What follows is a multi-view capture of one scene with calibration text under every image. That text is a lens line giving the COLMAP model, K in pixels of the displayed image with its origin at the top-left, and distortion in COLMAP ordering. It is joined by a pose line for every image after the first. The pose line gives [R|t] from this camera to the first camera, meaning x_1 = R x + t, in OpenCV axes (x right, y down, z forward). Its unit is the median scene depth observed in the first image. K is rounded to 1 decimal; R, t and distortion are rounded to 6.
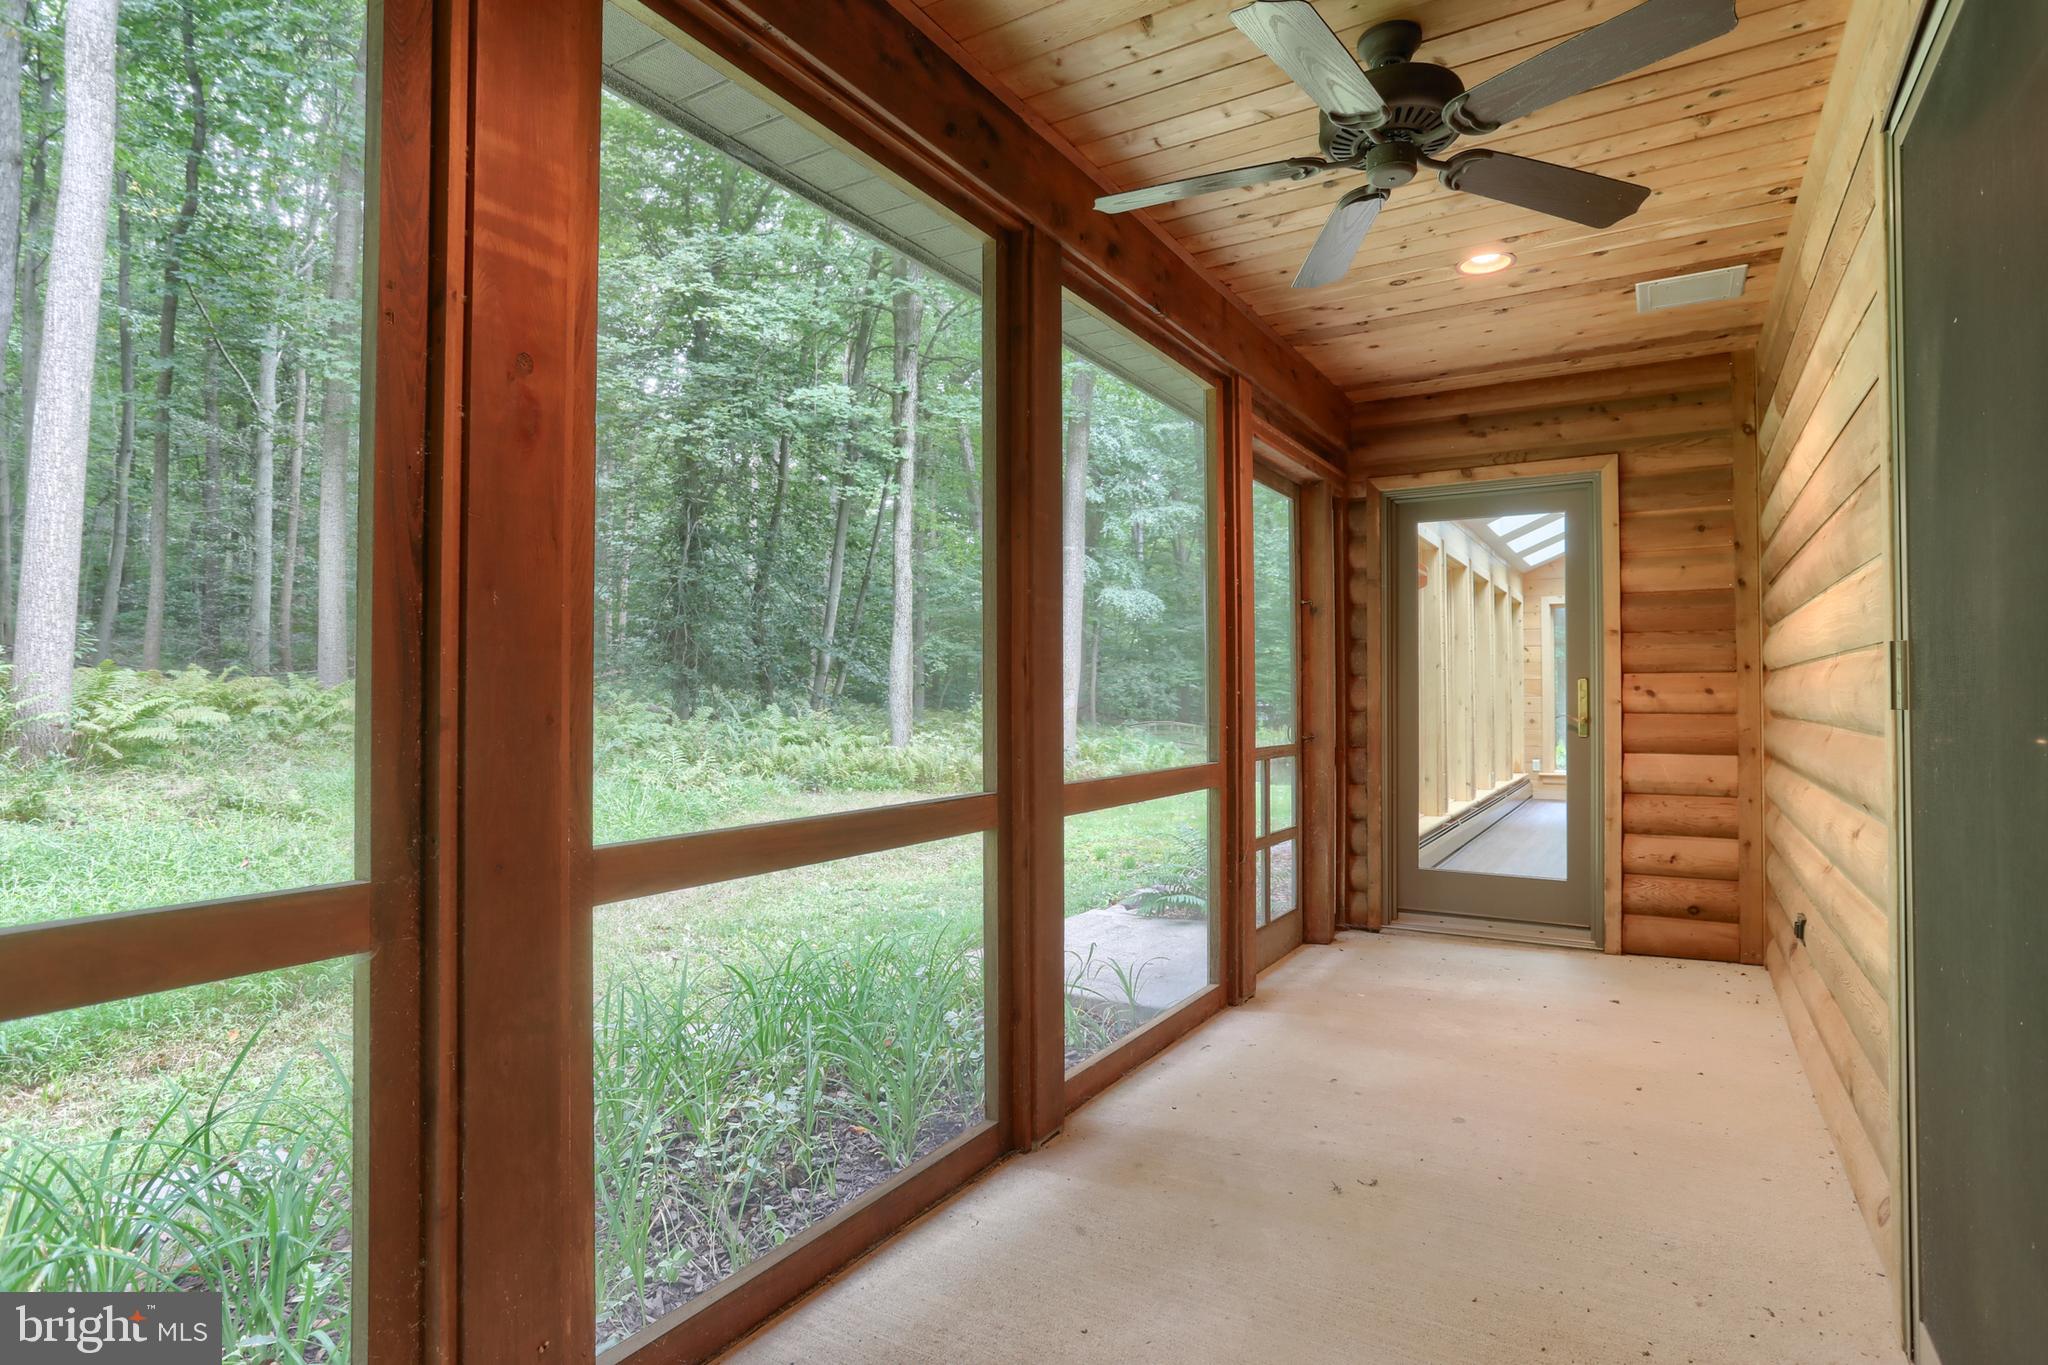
lens RADIAL K [[1062.0, 0, 1021.5], [0, 1062.0, 680.2], [0, 0, 1]] dist [-0.032969, 0.012683]
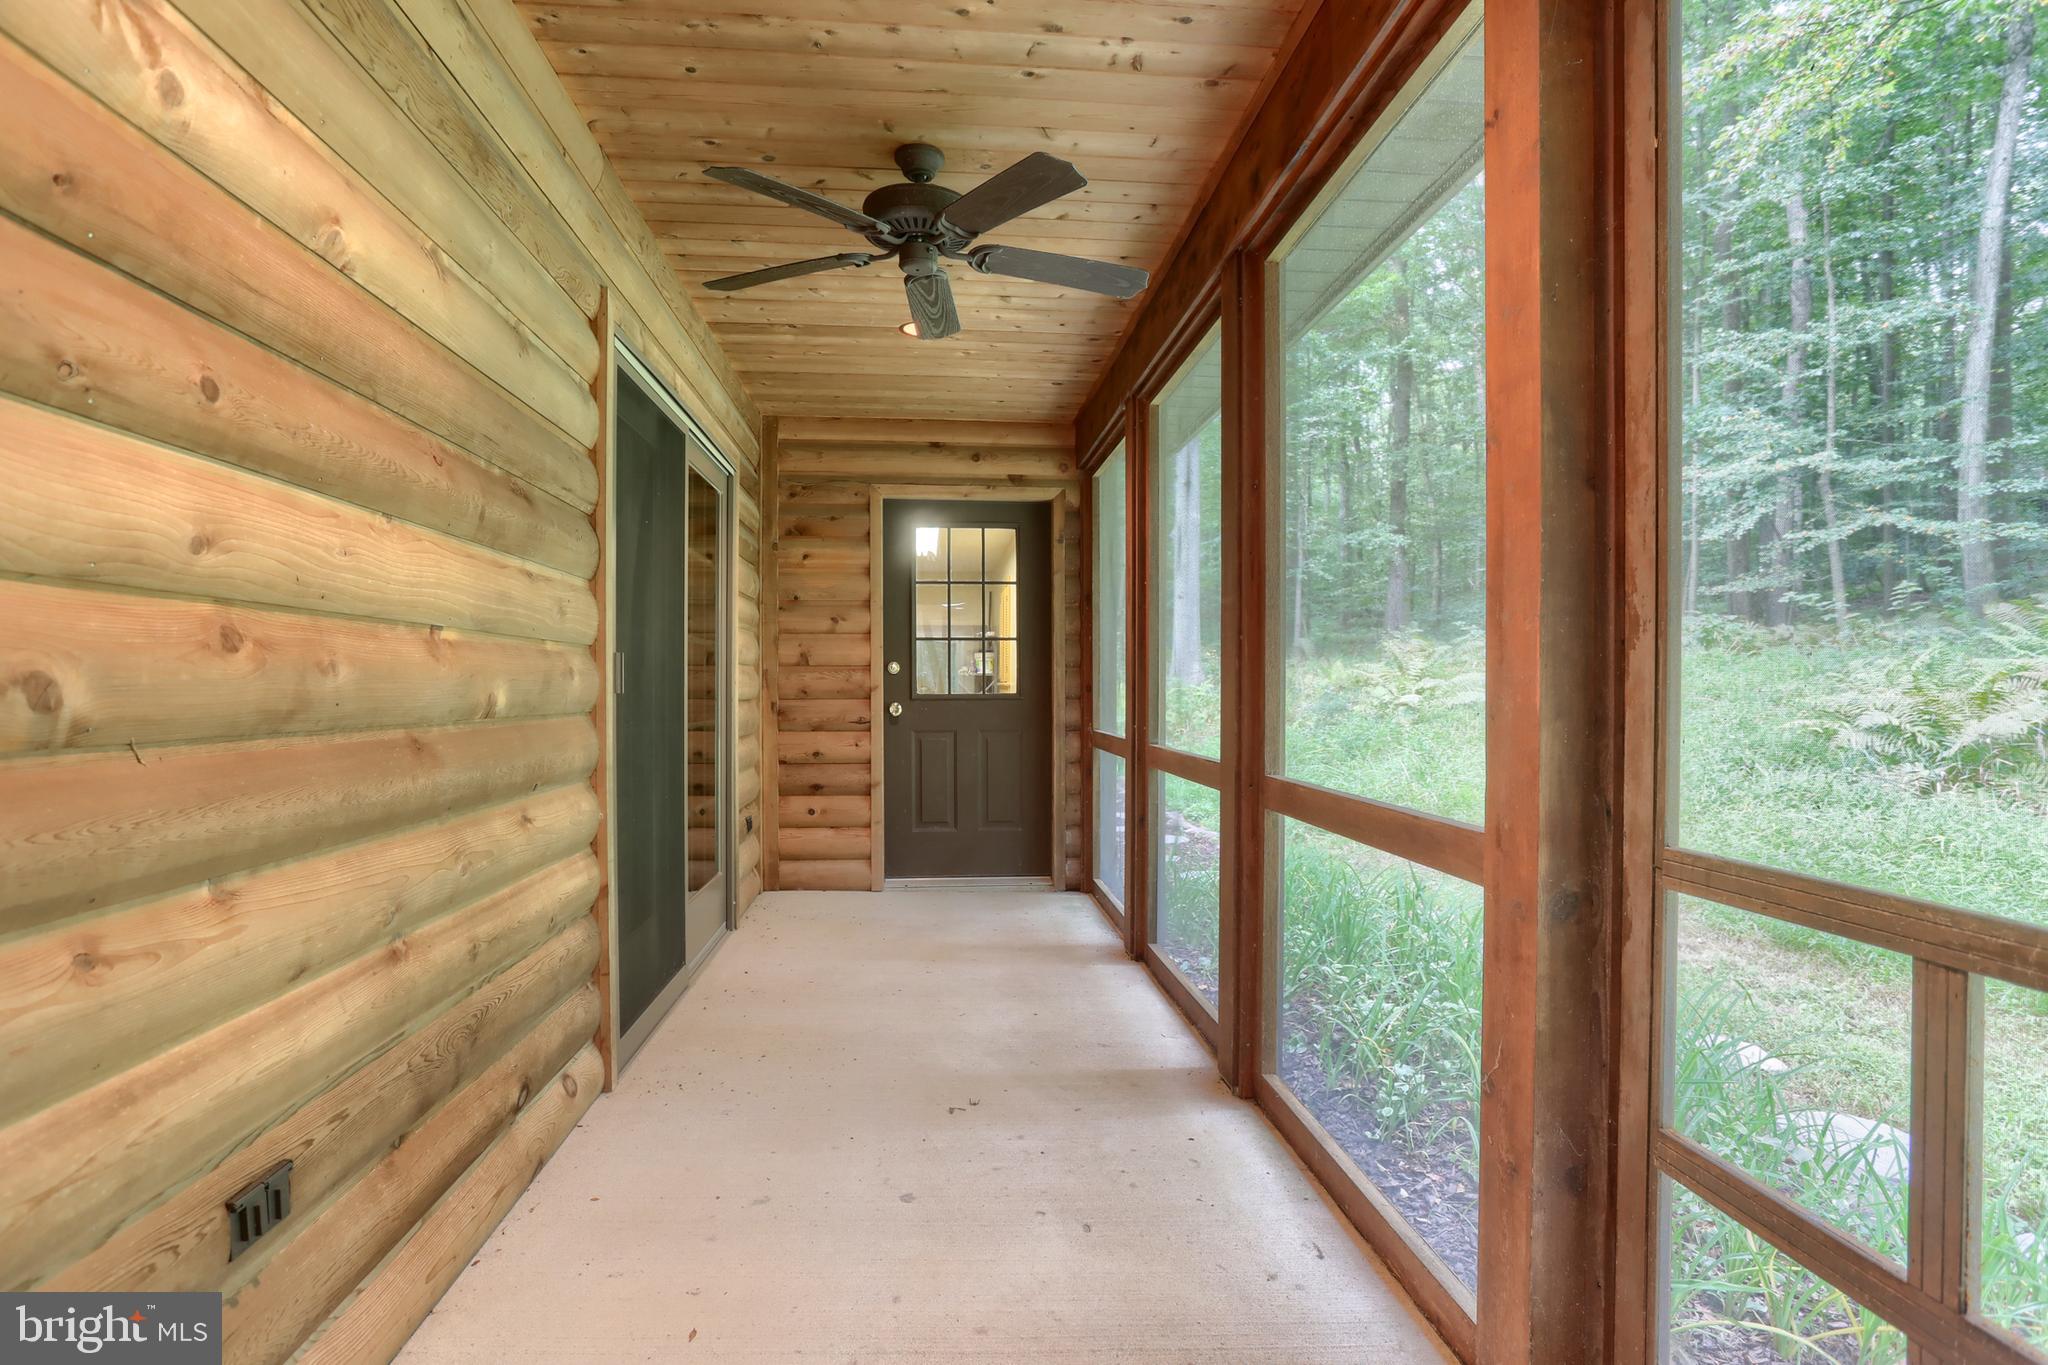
lens RADIAL K [[1062.0, 0, 1020.9], [0, 1062.0, 685.4], [0, 0, 1]] dist [-0.032969, 0.012683]
pose [[-0.801864, -0.003695, -0.597495, 0.888986], [0.004261, 0.999920, -0.011902, 0.028635], [0.597491, -0.012090, -0.801784, 1.821279]]
